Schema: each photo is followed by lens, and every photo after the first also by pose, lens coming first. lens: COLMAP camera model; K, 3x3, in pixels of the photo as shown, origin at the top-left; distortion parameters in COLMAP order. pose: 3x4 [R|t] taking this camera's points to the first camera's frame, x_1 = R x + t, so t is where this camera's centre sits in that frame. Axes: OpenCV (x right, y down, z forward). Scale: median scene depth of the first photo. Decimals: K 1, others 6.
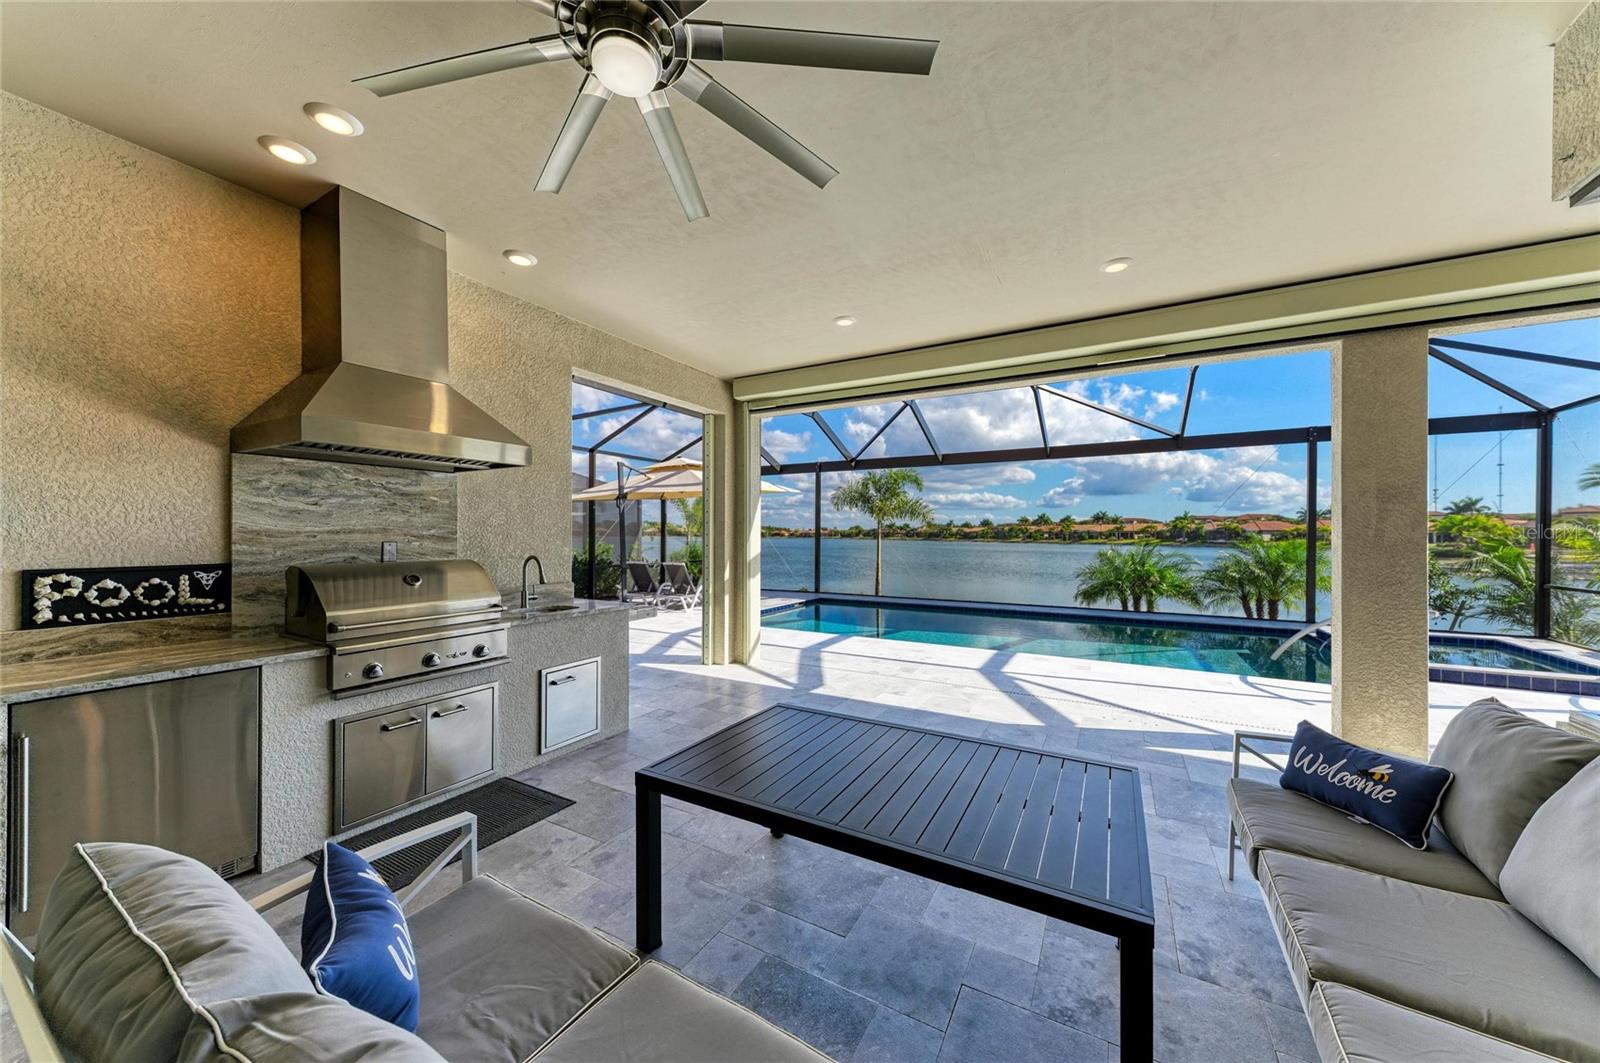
lens RADIAL K [[566.8, 0, 808.3], [0, 566.8, 531.3], [0, 0, 1]] dist [0.015524, -0.003984]
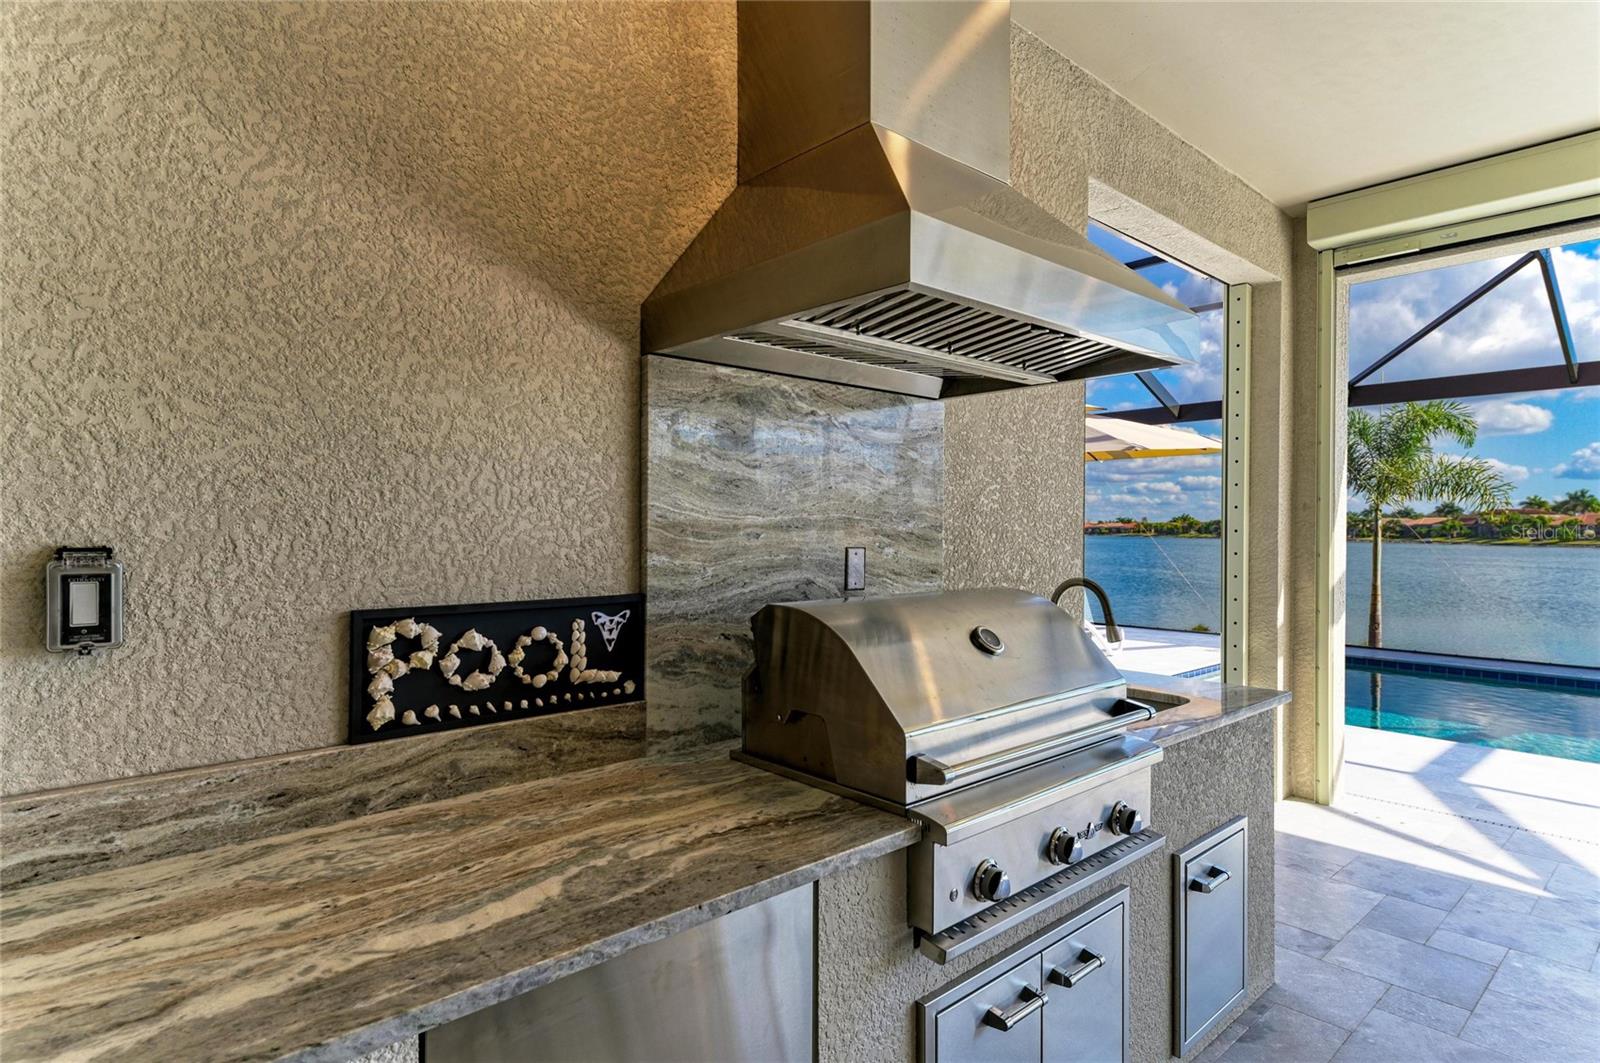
lens RADIAL K [[861.6, 0, 805.1], [0, 861.6, 527.6], [0, 0, 1]] dist [0.025674, -0.000126]
pose [[0.953265, 0.000330, -0.302136, -0.696162], [0.000646, 0.999995, 0.003131, 0.000285], [0.302136, -0.003180, 0.953260, 0.390144]]
